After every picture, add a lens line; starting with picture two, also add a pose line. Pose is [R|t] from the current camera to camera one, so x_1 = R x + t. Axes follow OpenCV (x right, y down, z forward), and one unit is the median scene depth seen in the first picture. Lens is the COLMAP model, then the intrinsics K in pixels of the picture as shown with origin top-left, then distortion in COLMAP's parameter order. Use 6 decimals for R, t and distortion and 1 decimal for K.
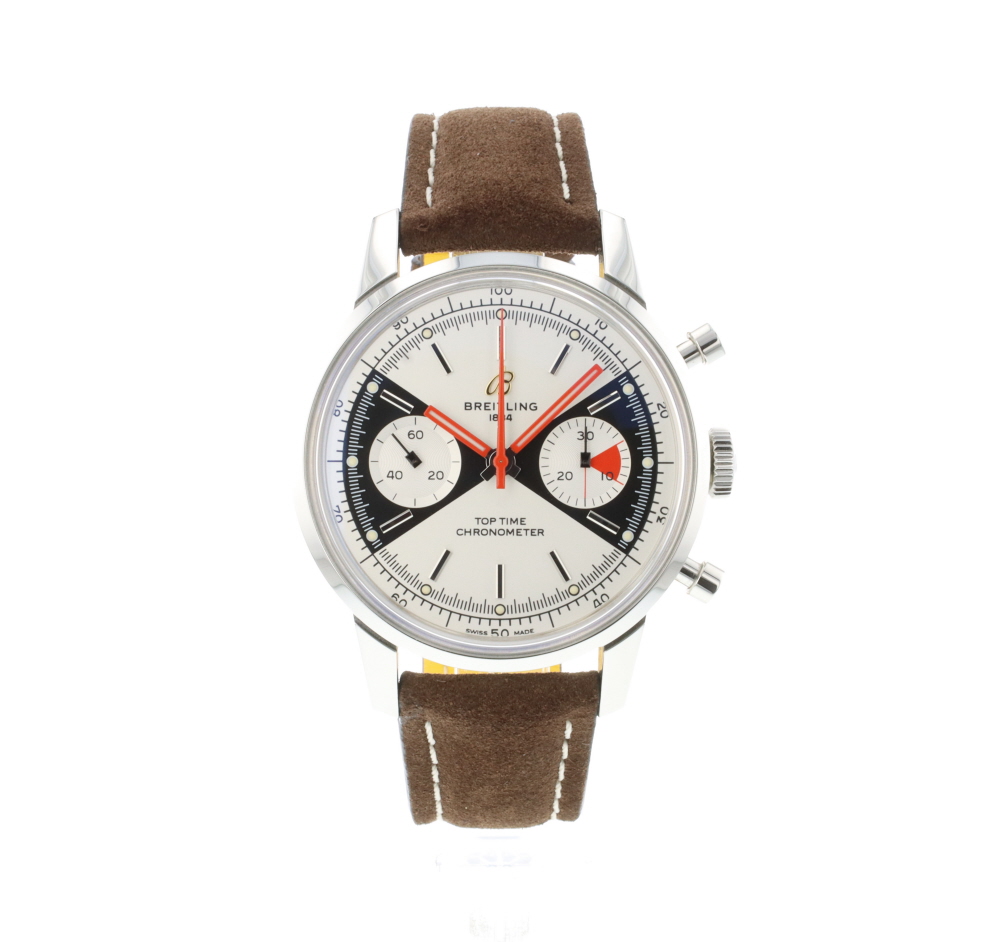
lens RADIAL K [[1197.0, 0, 500.1], [0, 1197.0, 470.7], [0, 0, 1]] dist [-0.000602, 0.000000]
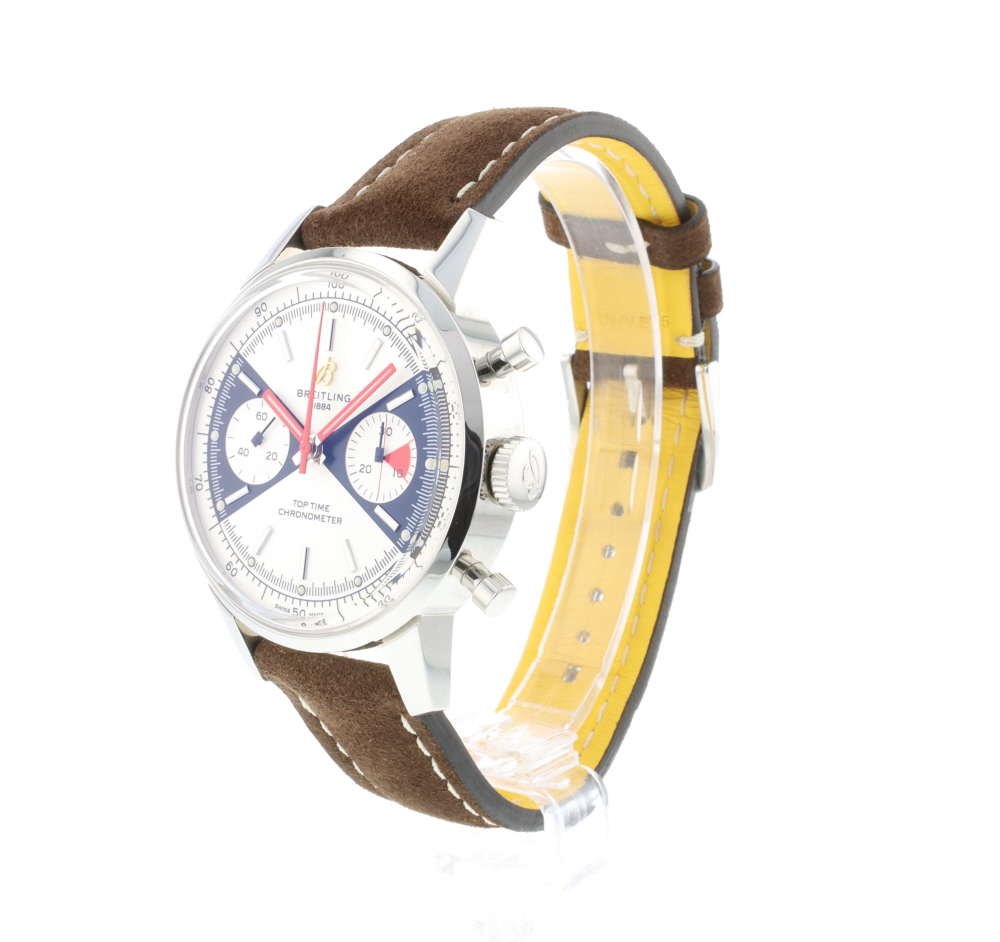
lens RADIAL K [[1197.0, 0, 500.1], [0, 1197.0, 471.1], [0, 0, 1]] dist [-0.000602, 0.000000]
pose [[0.904495, 0.107857, -0.412621, 0.573164], [-0.109726, 0.993776, 0.019240, -0.025600], [0.412128, 0.027872, 0.910700, 0.121491]]
